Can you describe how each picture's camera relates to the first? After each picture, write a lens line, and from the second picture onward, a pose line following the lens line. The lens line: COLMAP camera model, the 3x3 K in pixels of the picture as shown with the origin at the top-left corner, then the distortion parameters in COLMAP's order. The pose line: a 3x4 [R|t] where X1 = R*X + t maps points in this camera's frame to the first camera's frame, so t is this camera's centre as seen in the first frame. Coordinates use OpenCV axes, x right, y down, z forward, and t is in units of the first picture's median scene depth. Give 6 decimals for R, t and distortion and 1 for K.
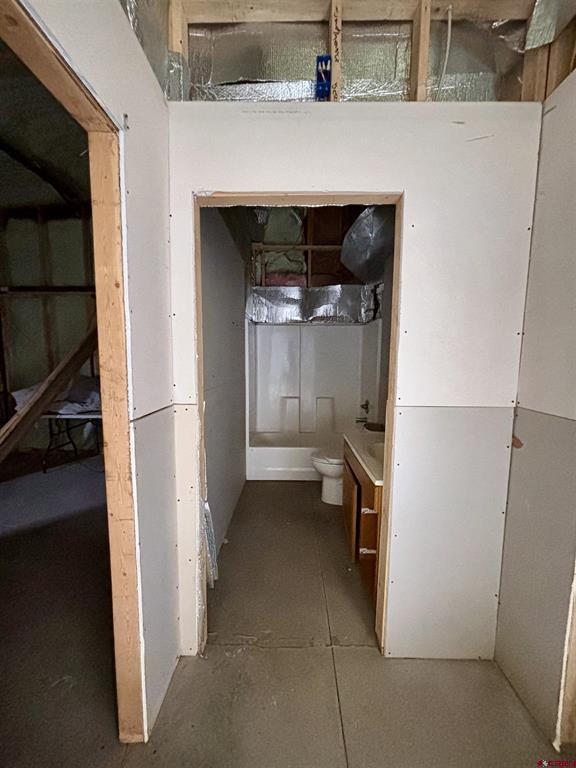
lens RADIAL K [[308.1, 0, 289.3], [0, 308.1, 387.1], [0, 0, 1]] dist [-0.002595, 0.001914]
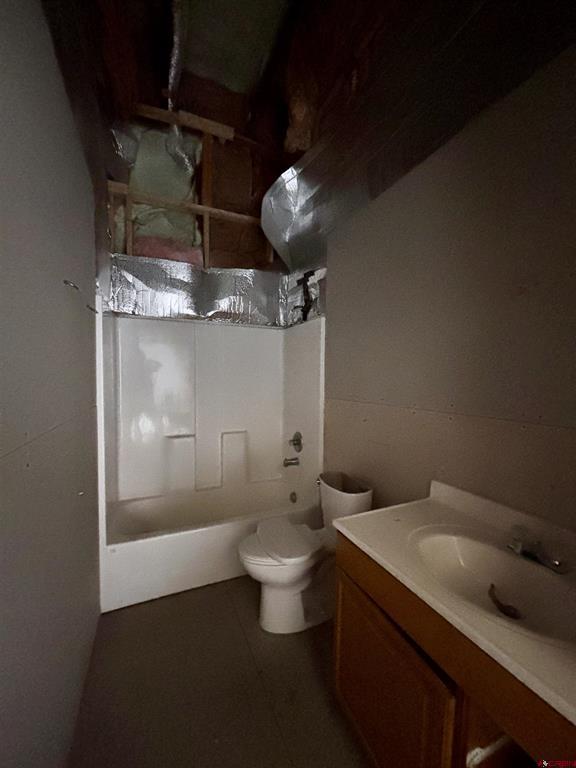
lens RADIAL K [[308.1, 0, 285.4], [0, 308.1, 394.1], [0, 0, 1]] dist [-0.002595, 0.001914]
pose [[0.912551, -0.009545, 0.408850, -0.054947], [0.028288, 0.998806, -0.039822, -0.019314], [-0.407982, 0.047905, 0.911732, 0.335884]]
